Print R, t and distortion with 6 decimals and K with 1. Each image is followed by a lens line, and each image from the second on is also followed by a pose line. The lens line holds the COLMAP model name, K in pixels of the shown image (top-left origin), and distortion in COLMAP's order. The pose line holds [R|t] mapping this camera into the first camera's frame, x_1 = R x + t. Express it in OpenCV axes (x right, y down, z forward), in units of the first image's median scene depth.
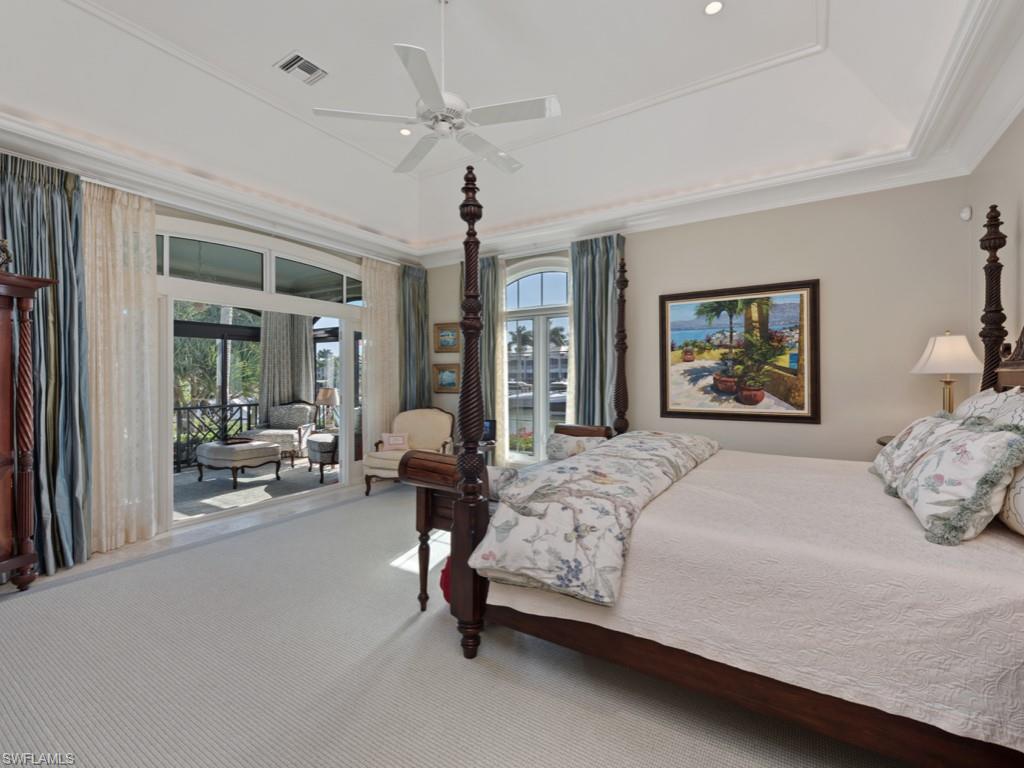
lens RADIAL K [[469.2, 0, 516.6], [0, 469.2, 382.1], [0, 0, 1]] dist [0.001825, -0.000225]
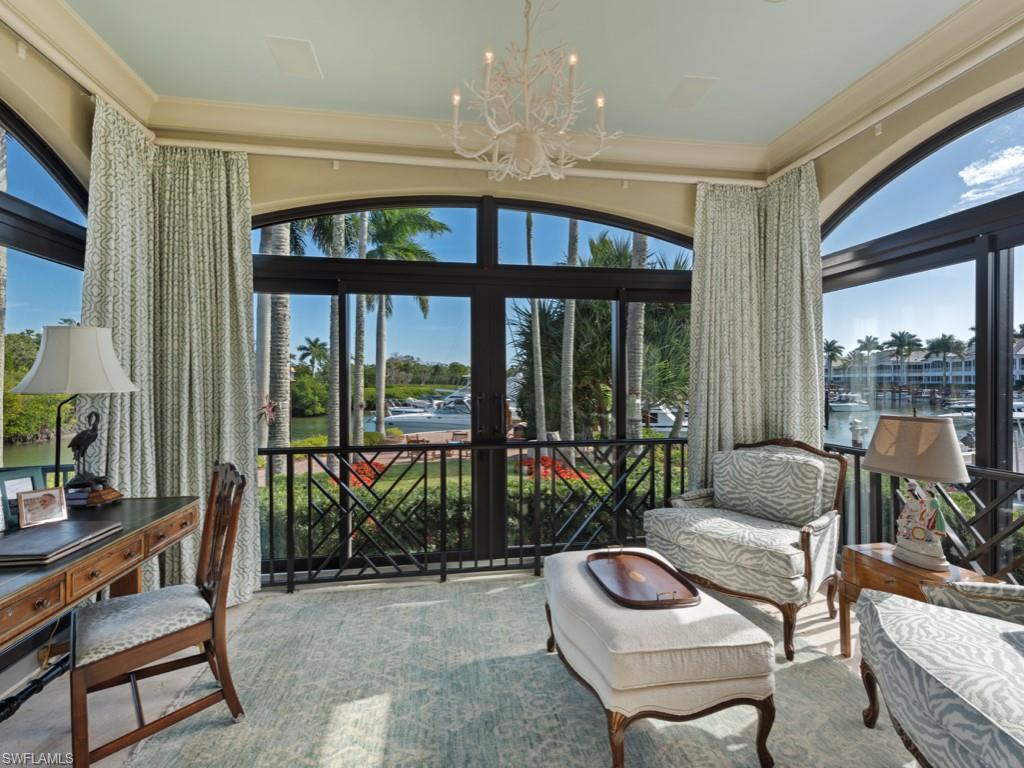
lens RADIAL K [[469.2, 0, 516.3], [0, 469.2, 383.1], [0, 0, 1]] dist [0.001825, -0.000225]
pose [[0.668495, -0.003443, -0.743709, -0.327640], [0.000416, 0.999991, -0.004256, -0.006272], [0.743717, 0.002536, 0.668490, 0.581958]]
